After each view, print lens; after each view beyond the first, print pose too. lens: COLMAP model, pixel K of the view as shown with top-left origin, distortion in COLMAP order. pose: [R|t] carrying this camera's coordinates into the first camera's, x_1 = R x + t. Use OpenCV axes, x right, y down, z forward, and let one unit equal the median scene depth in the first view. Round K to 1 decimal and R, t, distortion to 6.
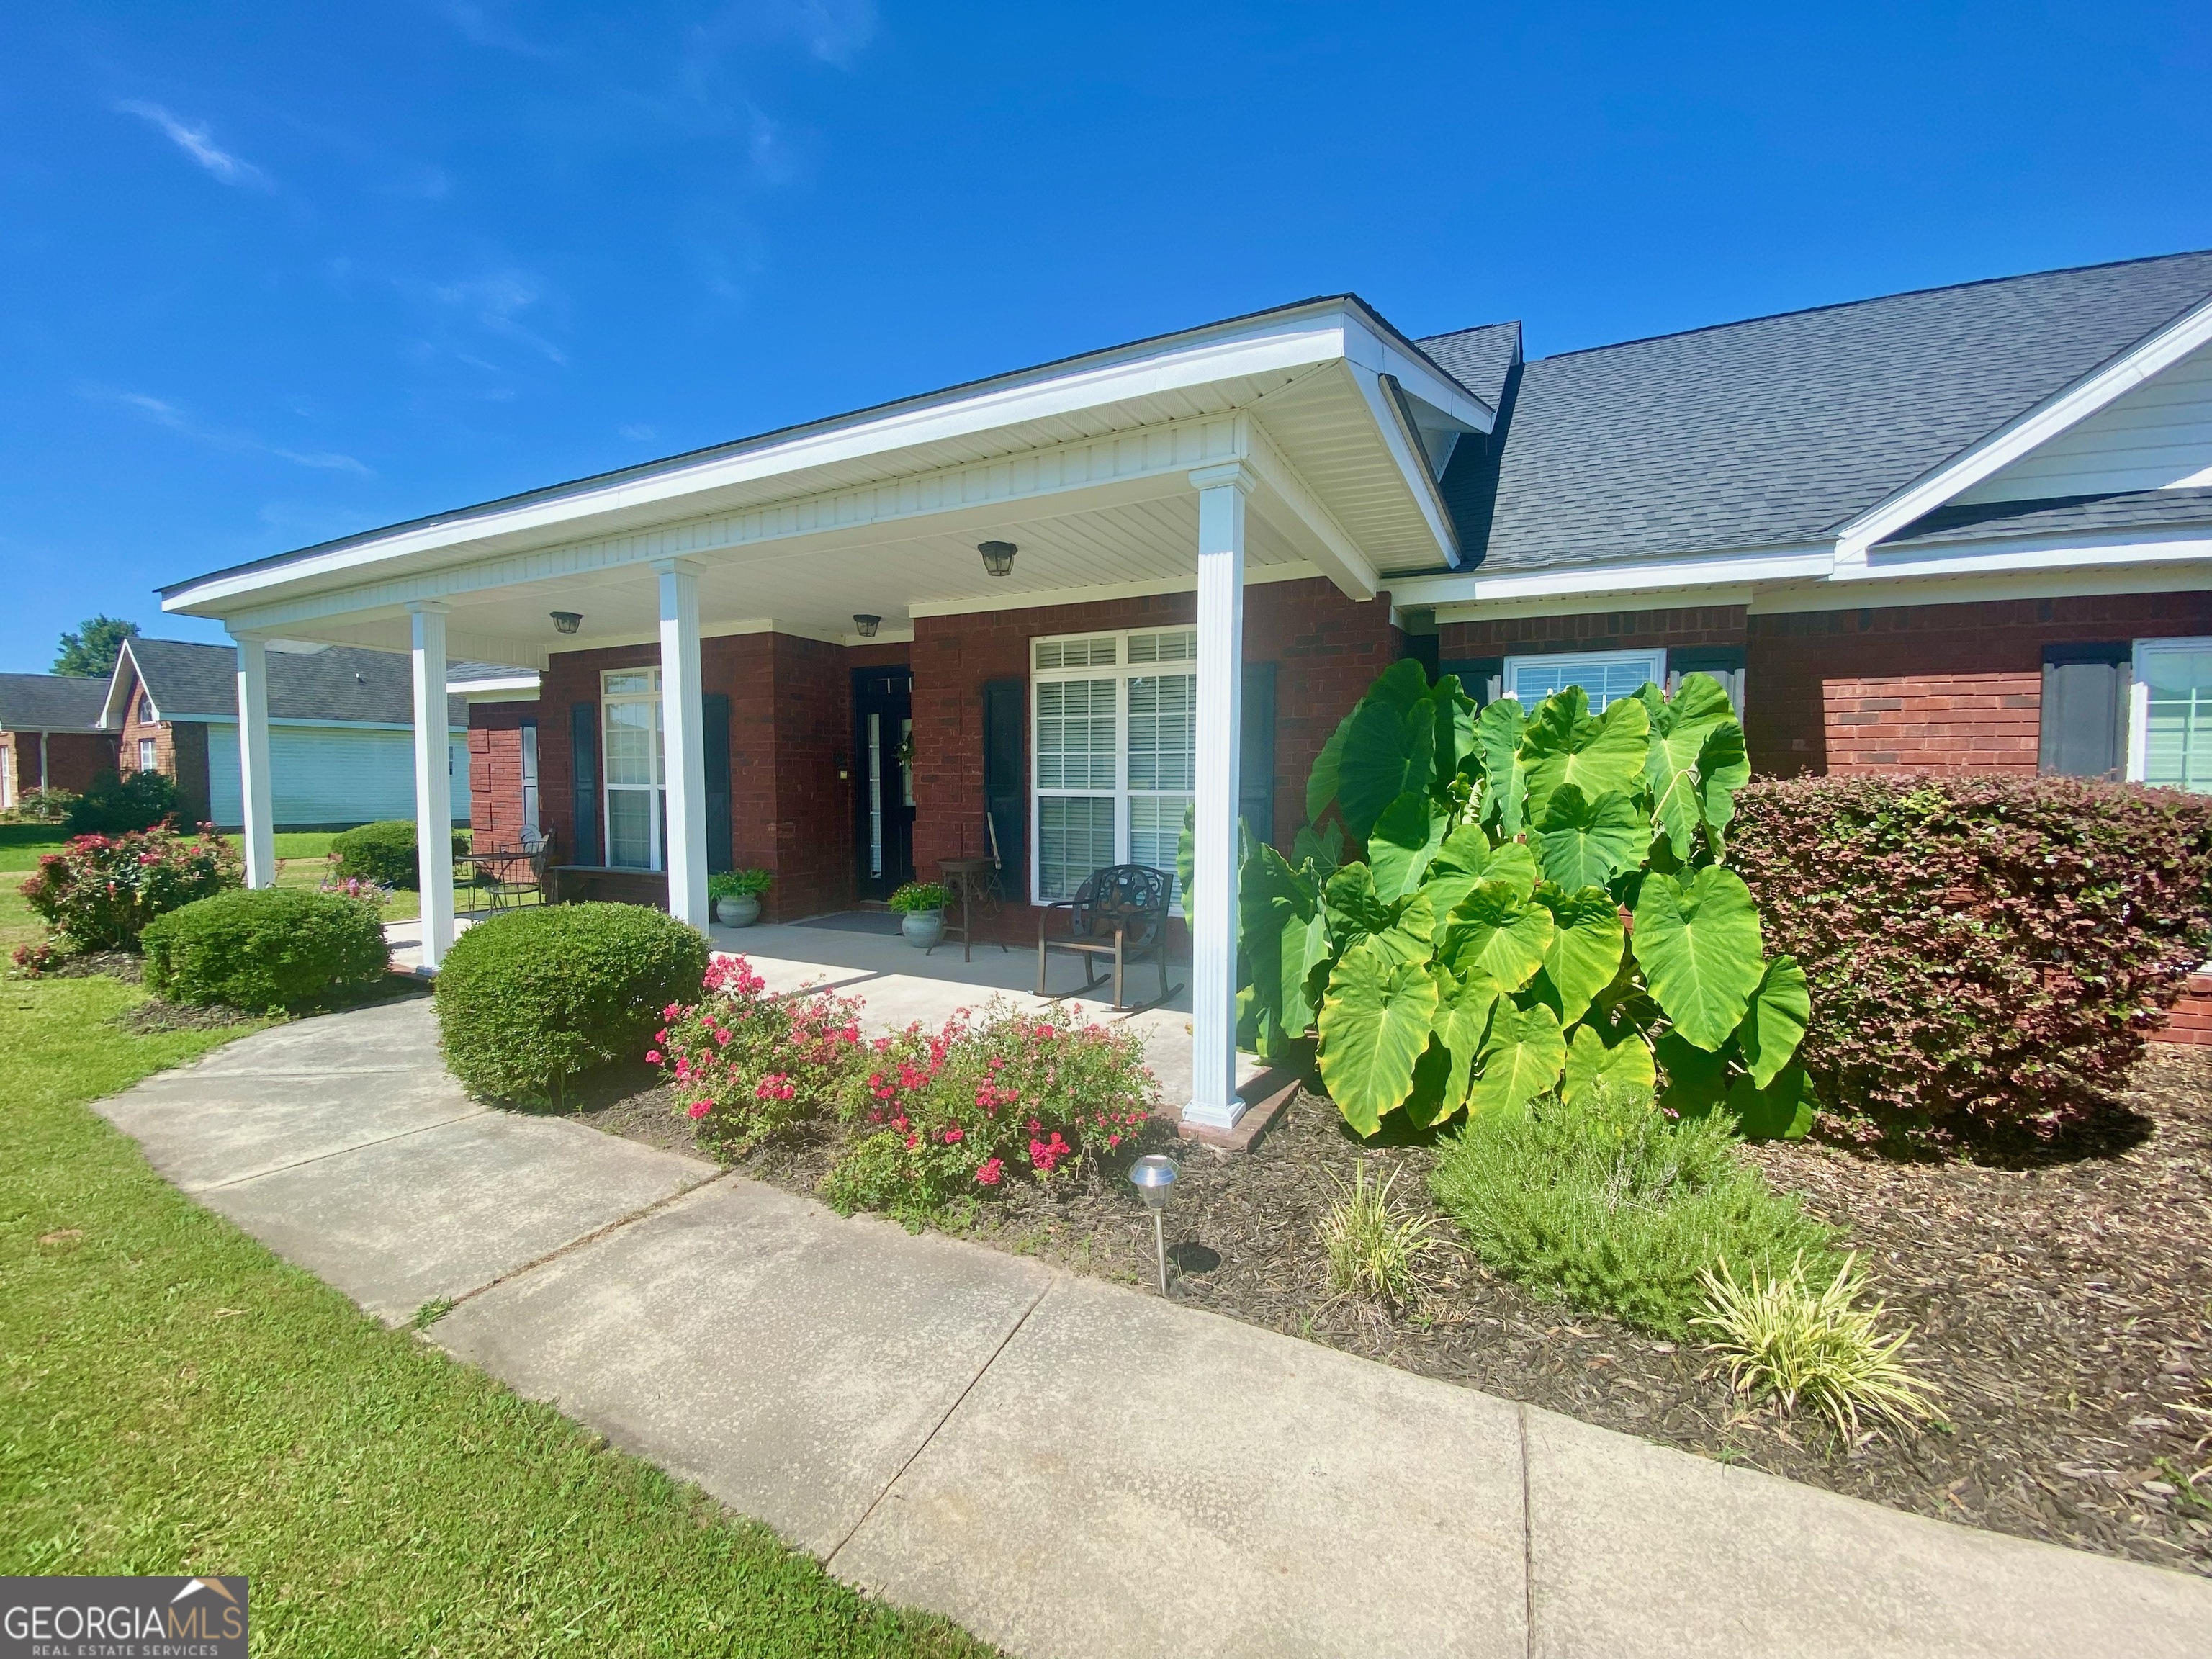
lens RADIAL K [[908.4, 0, 1080.9], [0, 908.4, 833.2], [0, 0, 1]] dist [0.037074, -0.026436]
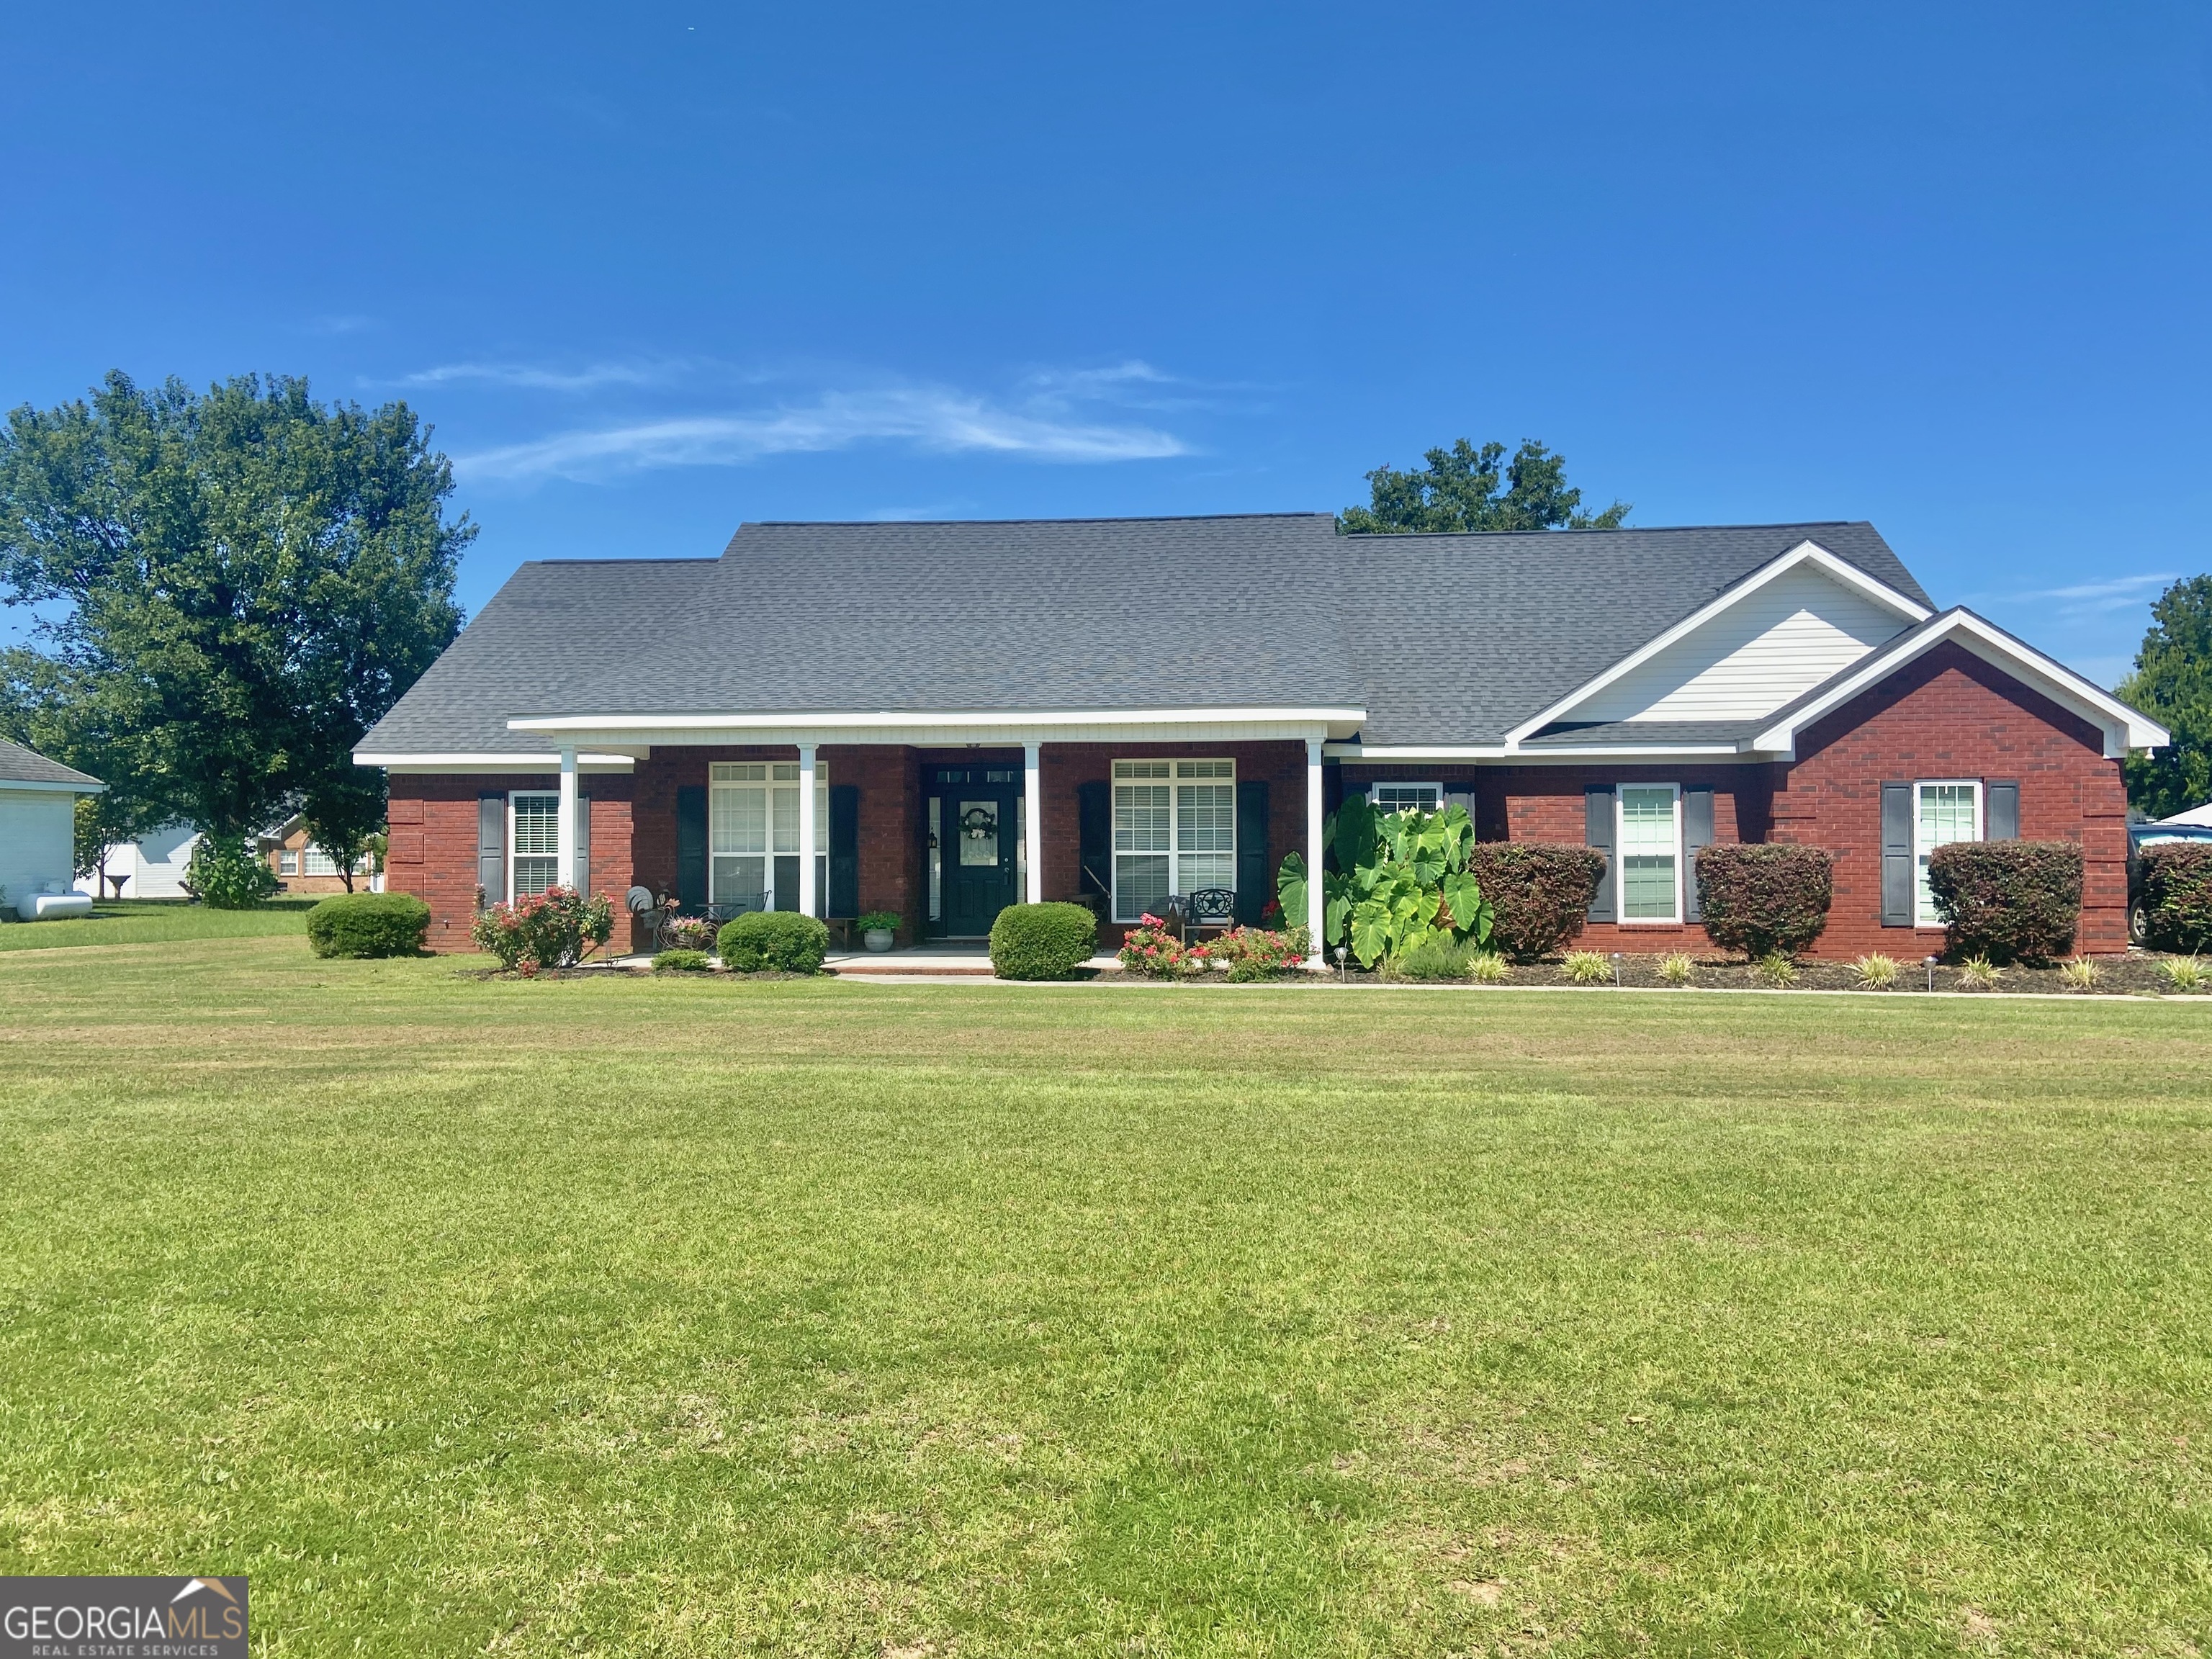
lens RADIAL K [[1670.5, 0, 1105.1], [0, 1670.5, 822.7], [0, 0, 1]] dist [0.152030, 0.000169]
pose [[0.926013, -0.002744, 0.377482, -1.780358], [0.029280, 0.997483, -0.064577, 0.139510], [-0.376355, 0.070852, 0.923763, -2.620125]]
